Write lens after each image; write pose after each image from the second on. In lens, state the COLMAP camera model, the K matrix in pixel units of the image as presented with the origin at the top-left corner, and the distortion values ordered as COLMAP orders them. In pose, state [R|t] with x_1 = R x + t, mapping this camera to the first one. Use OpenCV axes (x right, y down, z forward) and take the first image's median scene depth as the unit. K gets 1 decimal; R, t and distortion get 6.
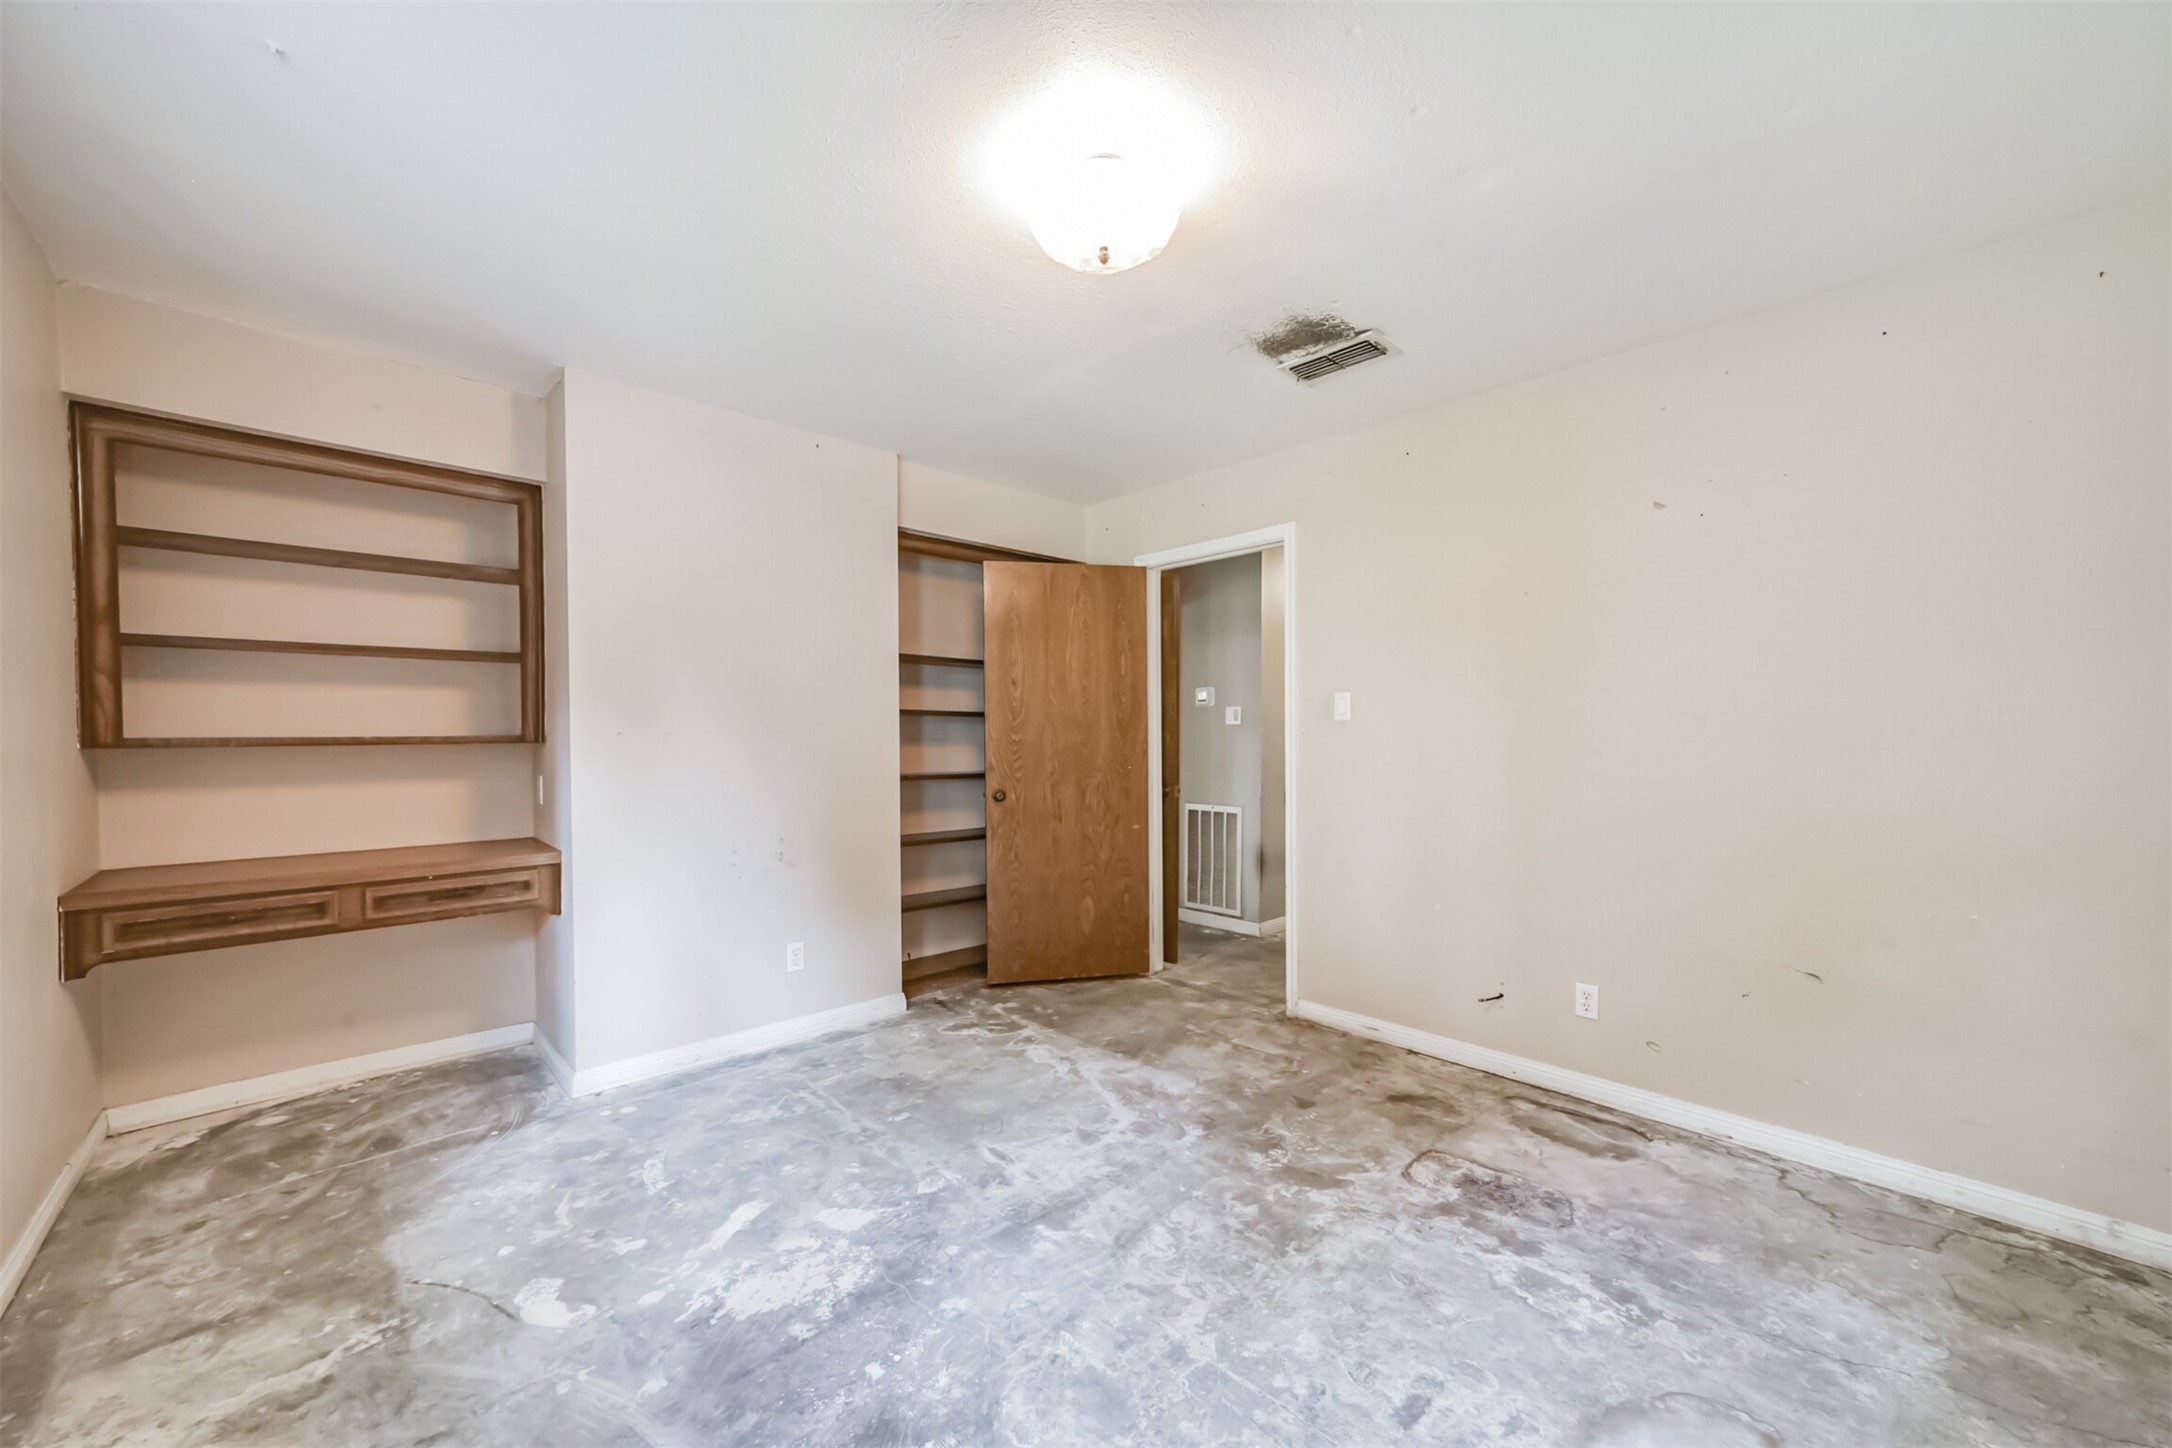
lens RADIAL K [[833.6, 0, 1084.6], [0, 833.6, 735.1], [0, 0, 1]] dist [0.002504, 0.000970]
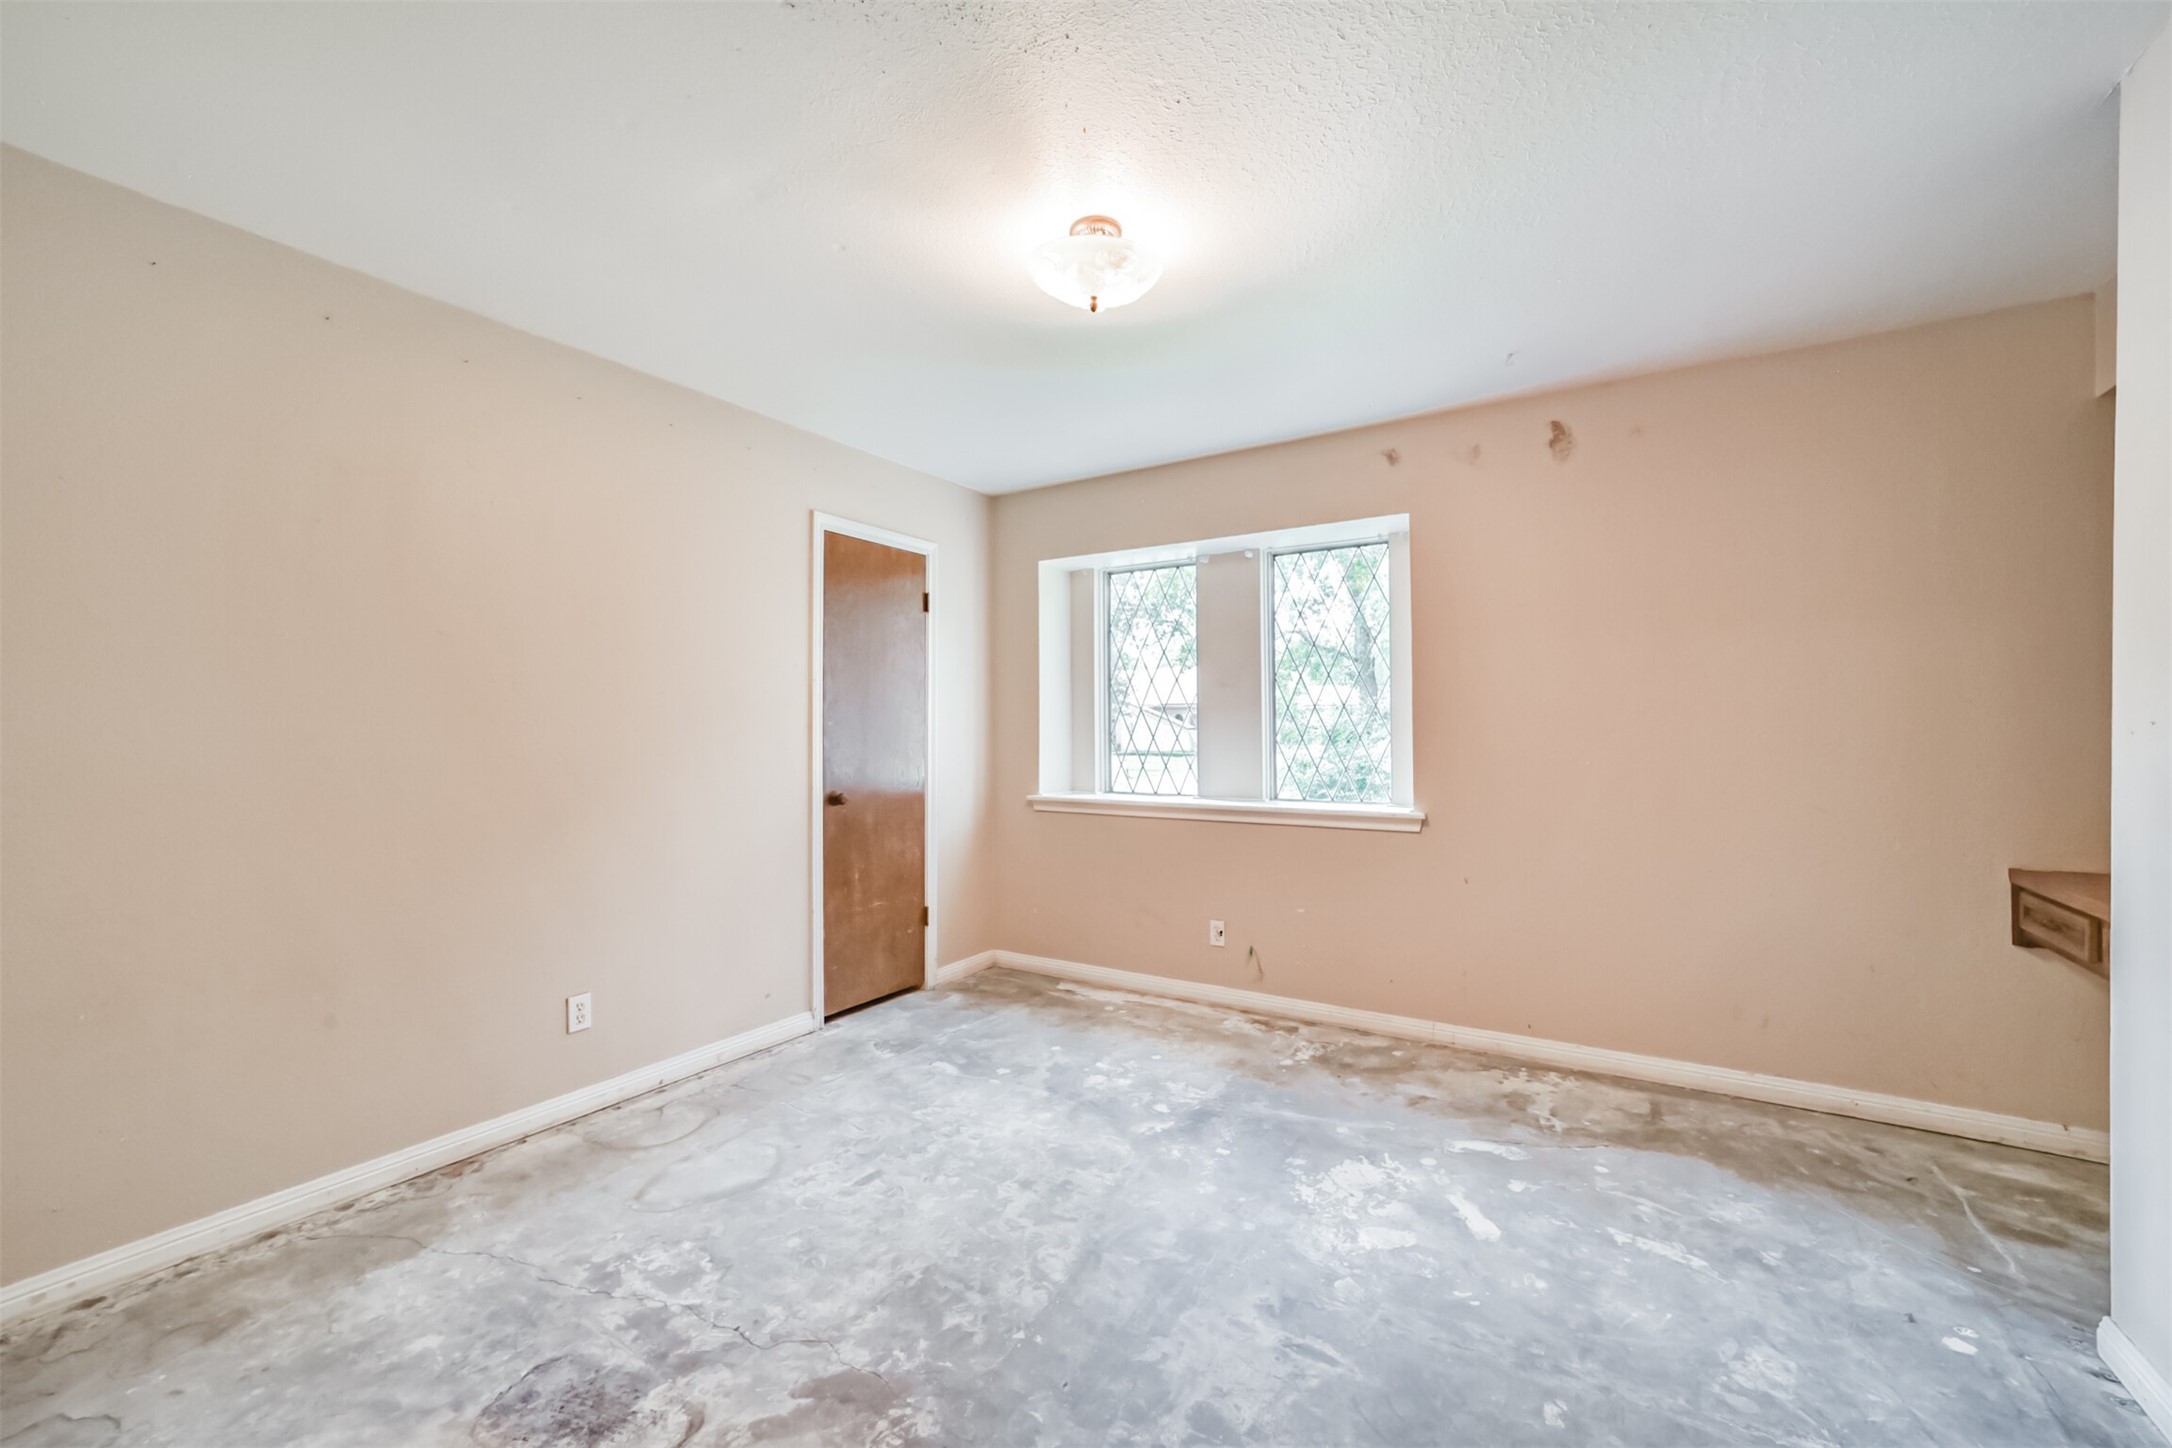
lens RADIAL K [[833.6, 0, 1087.7], [0, 833.6, 727.9], [0, 0, 1]] dist [0.002504, 0.000970]
pose [[-0.968482, 0.006097, -0.249008, 0.284142], [0.007278, 0.999966, -0.003824, -0.000820], [0.248977, -0.005516, -0.968494, 1.918267]]
